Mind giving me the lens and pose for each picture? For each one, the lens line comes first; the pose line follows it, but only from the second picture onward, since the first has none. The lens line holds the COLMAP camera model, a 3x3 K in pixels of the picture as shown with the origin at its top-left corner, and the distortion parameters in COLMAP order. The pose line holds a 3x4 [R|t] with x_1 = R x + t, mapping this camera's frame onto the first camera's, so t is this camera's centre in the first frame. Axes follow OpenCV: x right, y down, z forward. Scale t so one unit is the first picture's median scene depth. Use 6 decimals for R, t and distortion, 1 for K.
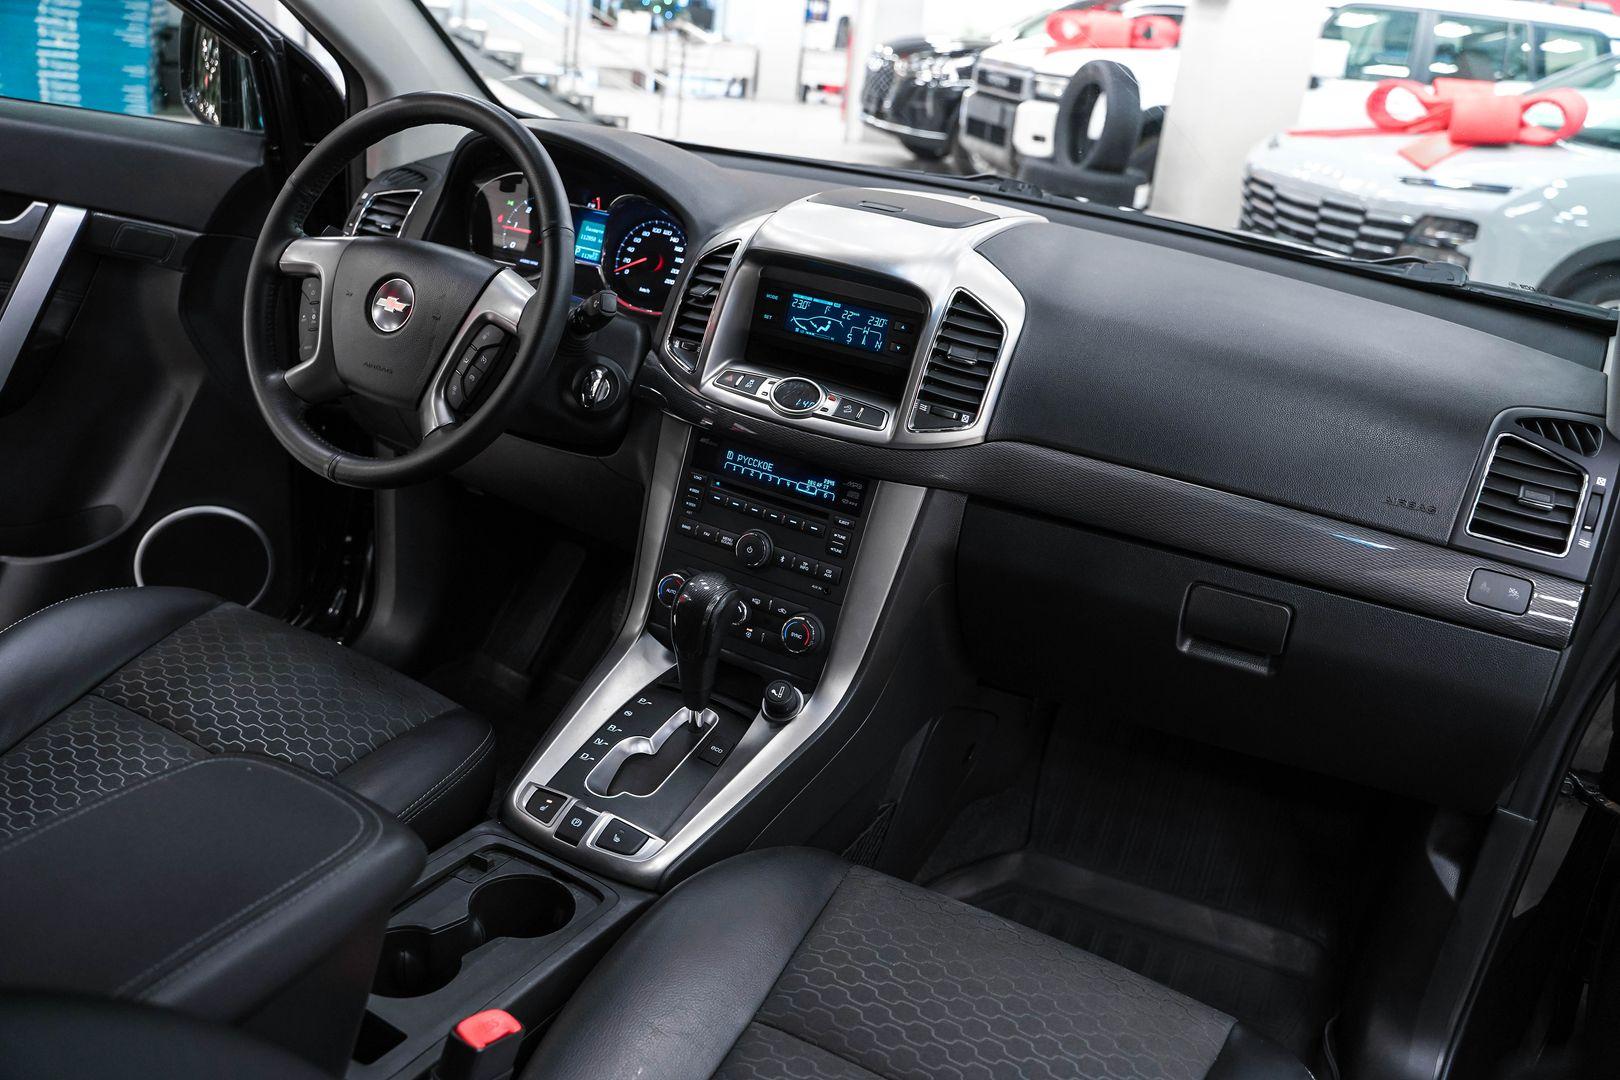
lens RADIAL K [[1295.9, 0, 810.0], [0, 1295.9, 540.0], [0, 0, 1]] dist [-0.120316, 0.086601]
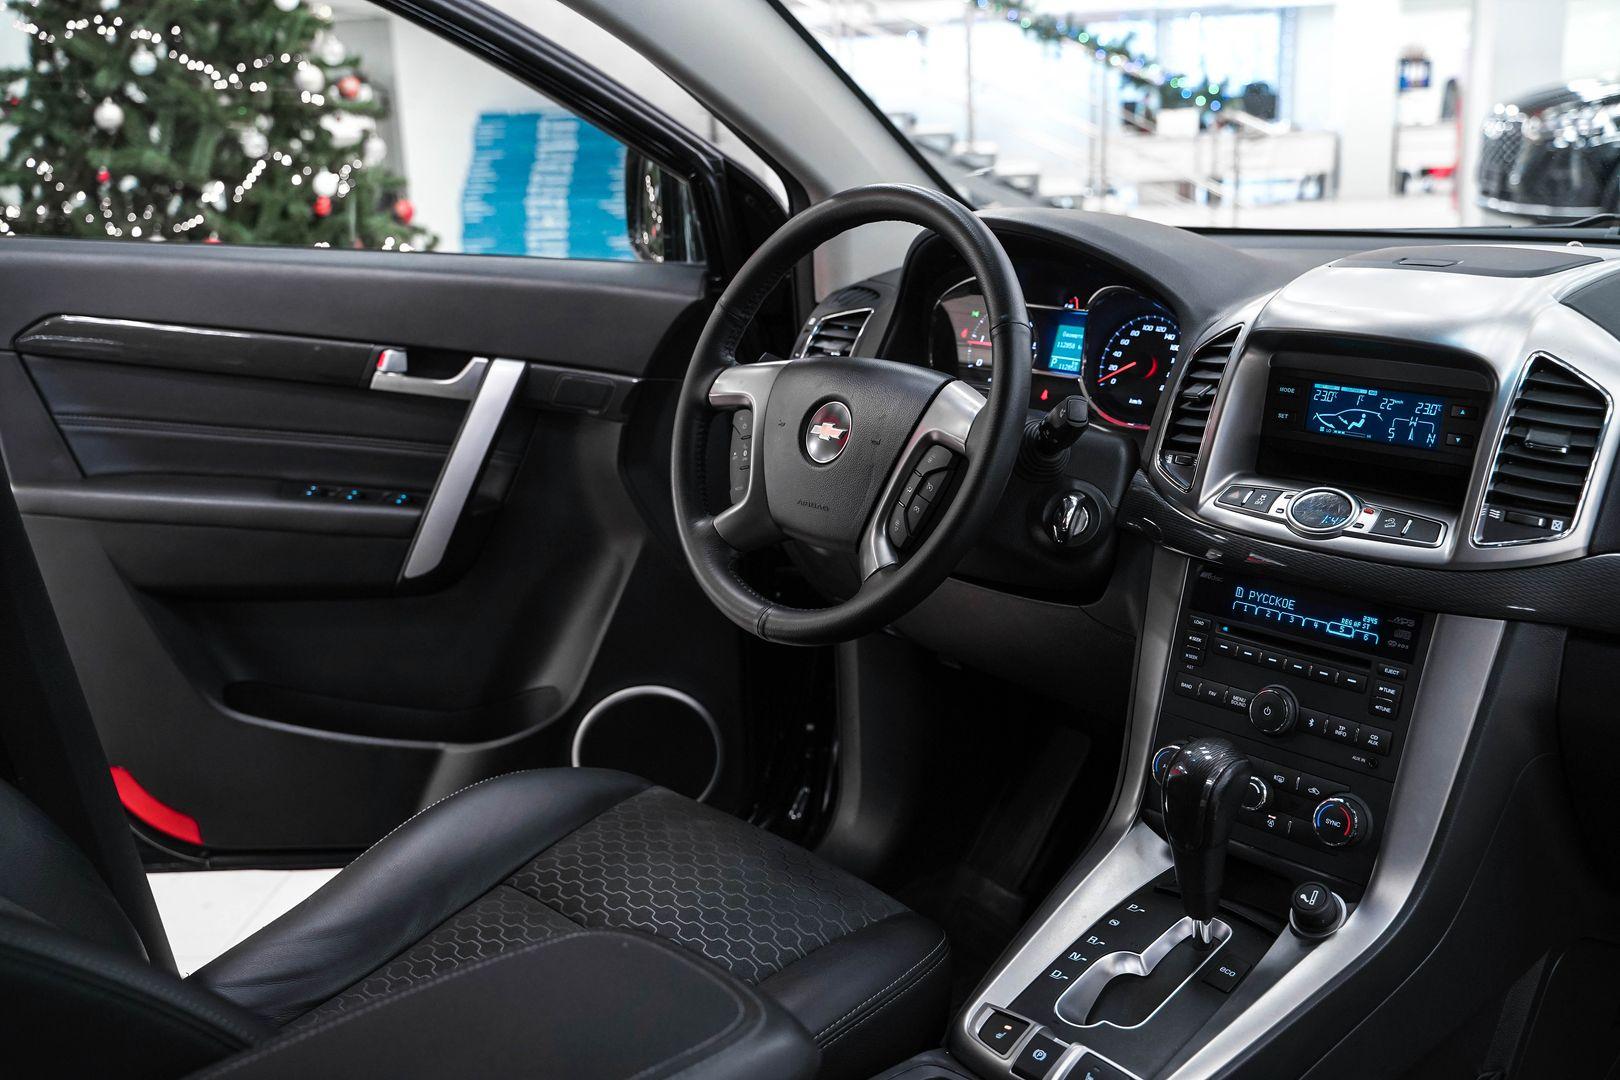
lens RADIAL K [[1603.2, 0, 810.0], [0, 1603.2, 540.0], [0, 0, 1]] dist [-0.070486, 0.140738]
pose [[0.929320, -0.052085, -0.365585, 0.051357], [0.000709, 0.990253, -0.139279, 0.037452], [0.369276, 0.129175, 0.920298, 0.010261]]
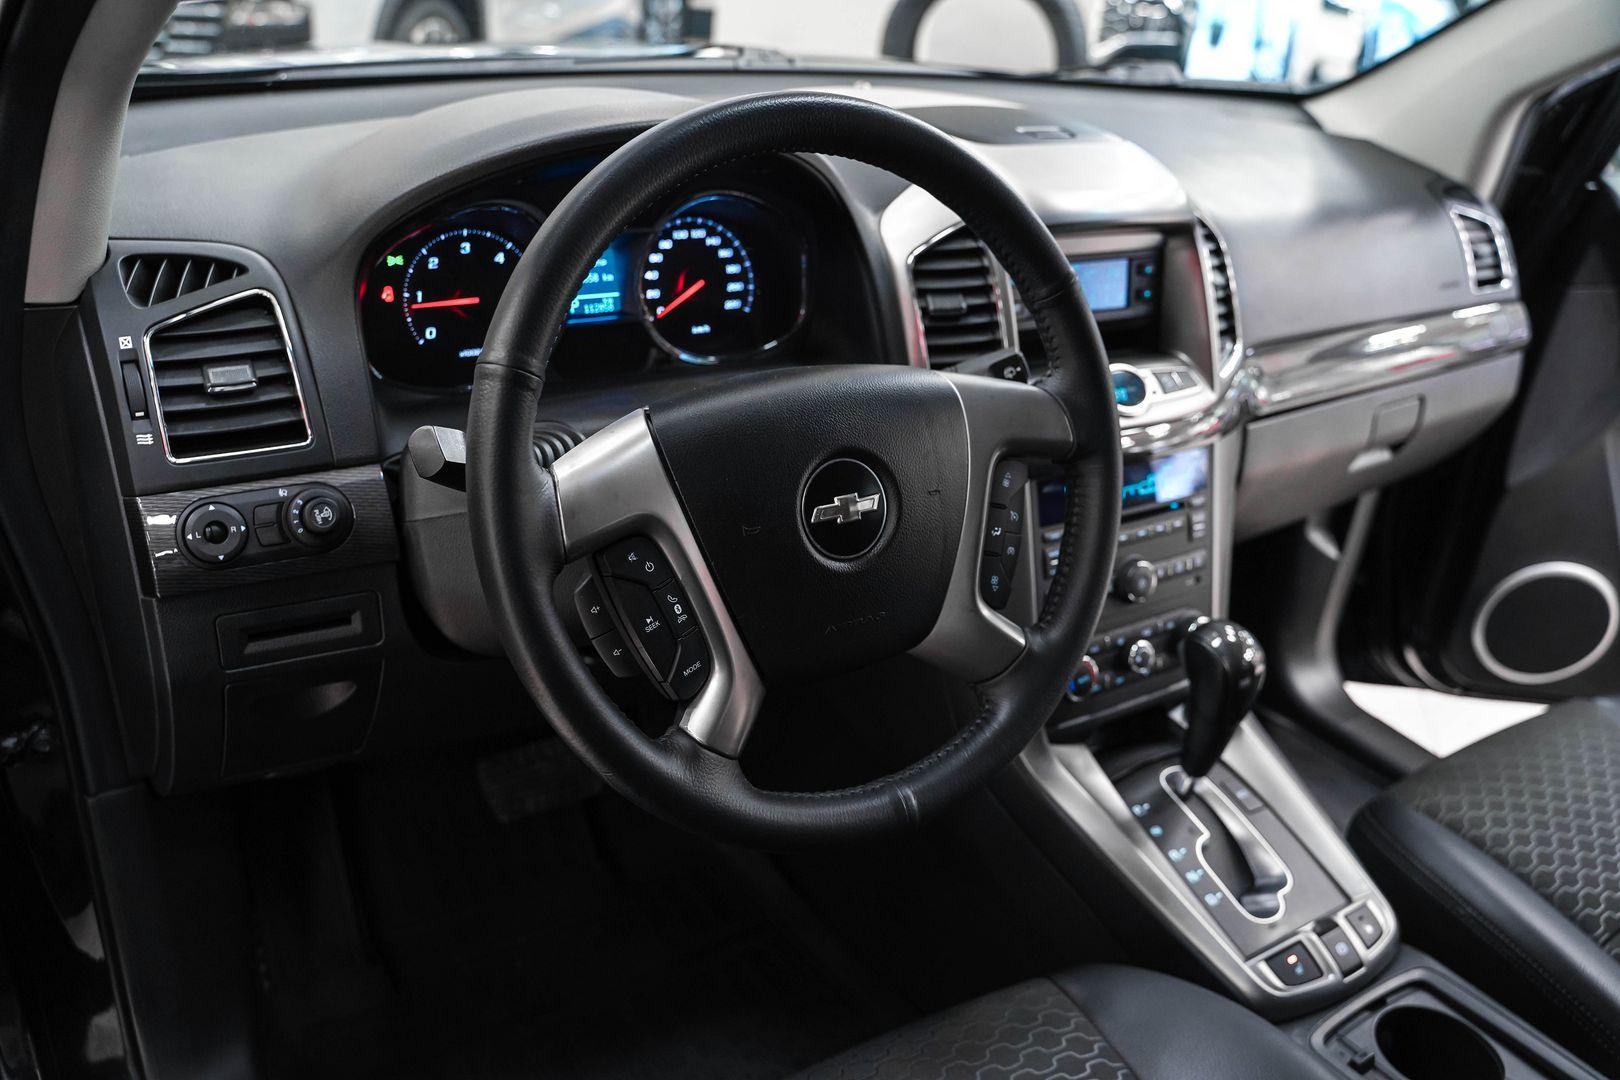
lens RADIAL K [[1304.7, 0, 791.6], [0, 1304.7, 533.9], [0, 0, 1]] dist [-0.128379, 0.128719]
pose [[0.489373, -0.458977, 0.741521, -0.735599], [0.295709, 0.887255, 0.354026, -0.369774], [-0.820408, 0.046024, 0.569923, 0.686349]]
